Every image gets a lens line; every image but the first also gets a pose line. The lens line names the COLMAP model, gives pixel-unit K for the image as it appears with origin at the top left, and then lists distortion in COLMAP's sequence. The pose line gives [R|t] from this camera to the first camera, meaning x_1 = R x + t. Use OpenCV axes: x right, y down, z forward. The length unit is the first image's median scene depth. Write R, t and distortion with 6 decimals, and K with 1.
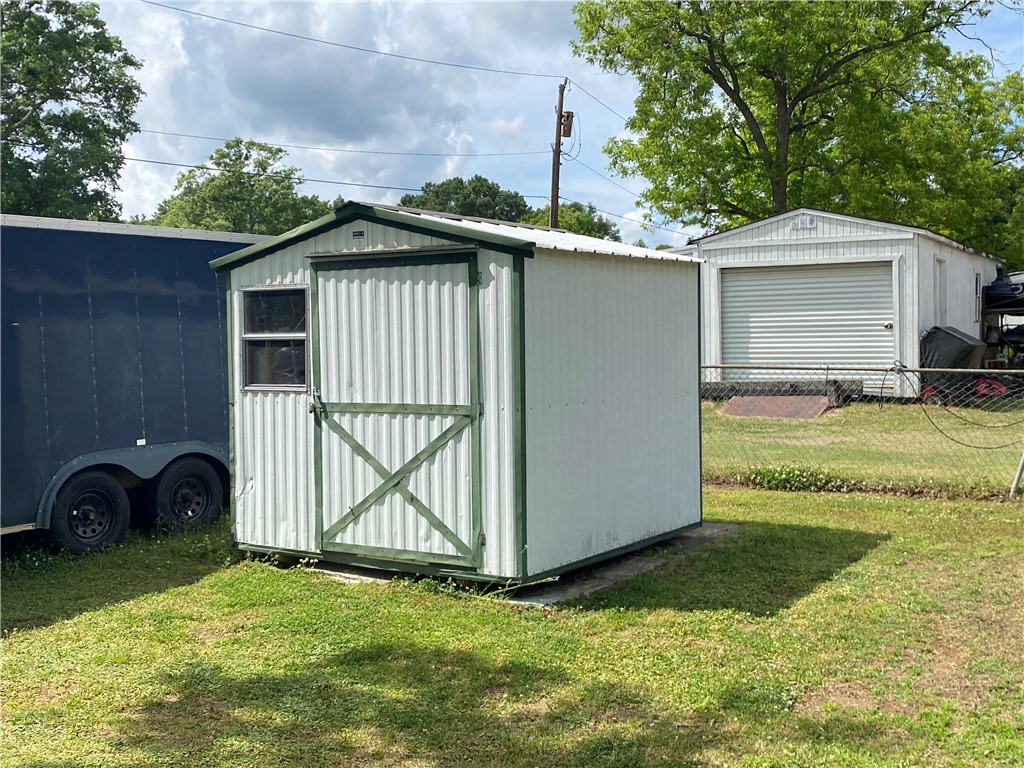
lens RADIAL K [[1223.5, 0, 512.2], [0, 1223.5, 381.9], [0, 0, 1]] dist [0.008782, 0.000000]
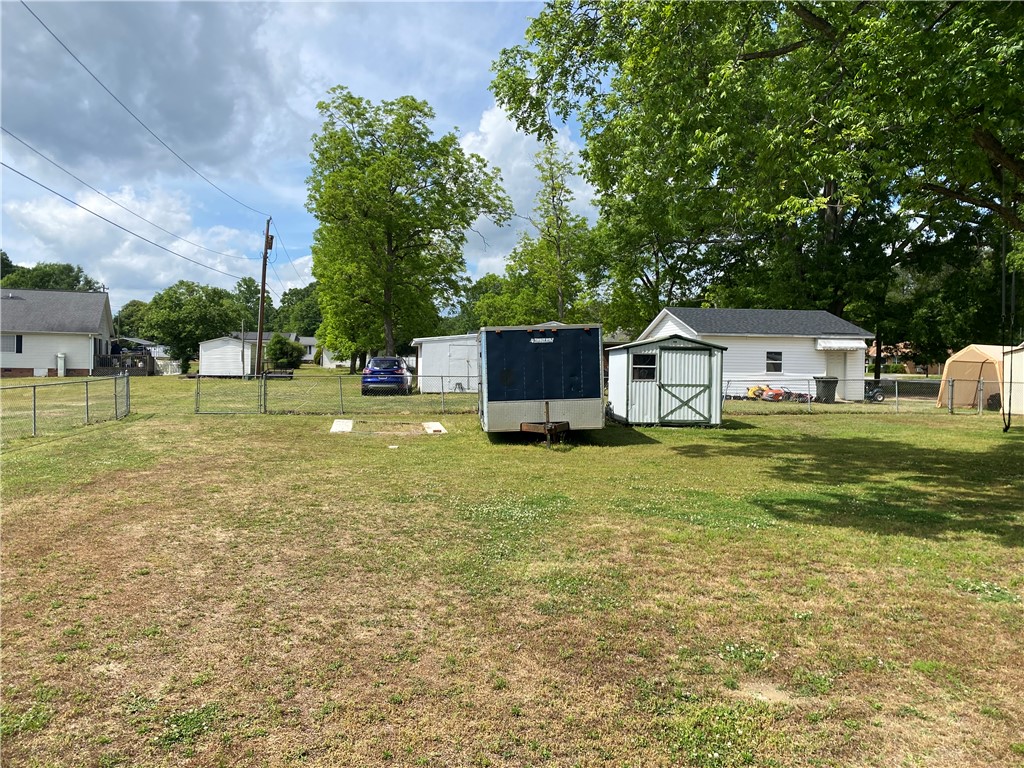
lens RADIAL K [[795.5, 0, 511.5], [0, 795.5, 386.0], [0, 0, 1]] dist [-0.000460, -0.003173]
pose [[0.814027, 0.009536, 0.580749, -2.065833], [-0.002730, 0.999917, -0.012593, 0.057807], [-0.580821, 0.008666, 0.813985, -0.804802]]
